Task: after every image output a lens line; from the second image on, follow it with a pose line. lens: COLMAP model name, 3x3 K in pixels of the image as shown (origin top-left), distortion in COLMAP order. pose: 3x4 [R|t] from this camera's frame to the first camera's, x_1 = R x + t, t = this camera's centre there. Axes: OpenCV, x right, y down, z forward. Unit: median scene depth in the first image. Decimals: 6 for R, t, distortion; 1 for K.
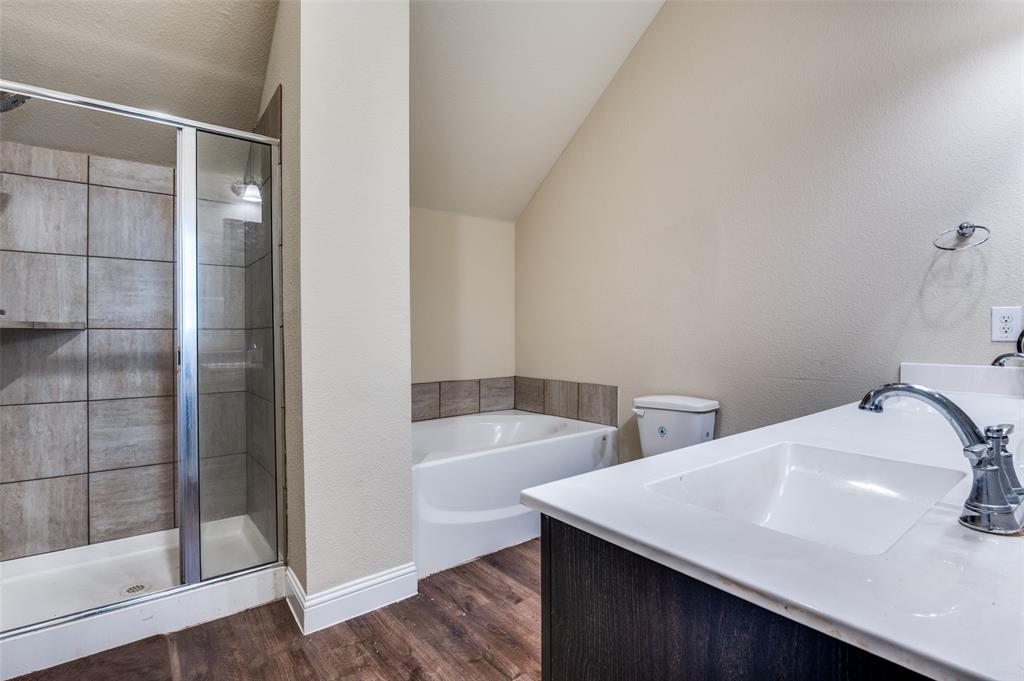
lens RADIAL K [[498.9, 0, 512.0], [0, 498.9, 340.5], [0, 0, 1]] dist [0.000642, 0.000091]
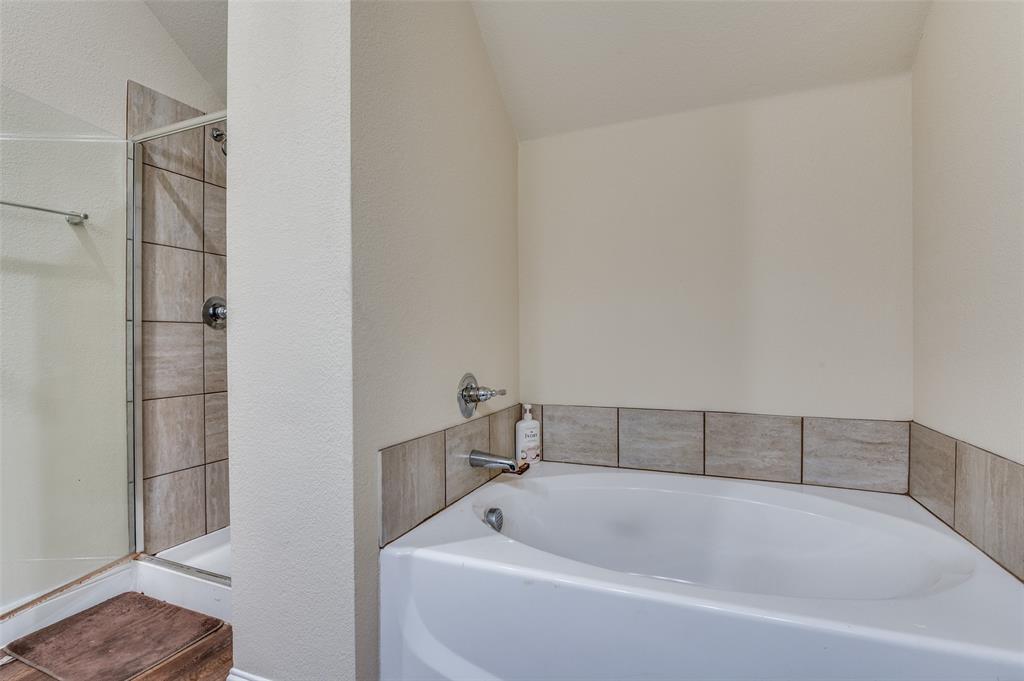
lens RADIAL K [[498.9, 0, 512.0], [0, 498.9, 340.5], [0, 0, 1]] dist [0.000642, 0.000091]
pose [[0.519276, 0.007389, -0.854575, 0.214537], [-0.018579, 0.999824, -0.002645, 0.007467], [0.854405, 0.017251, 0.519322, 0.493466]]
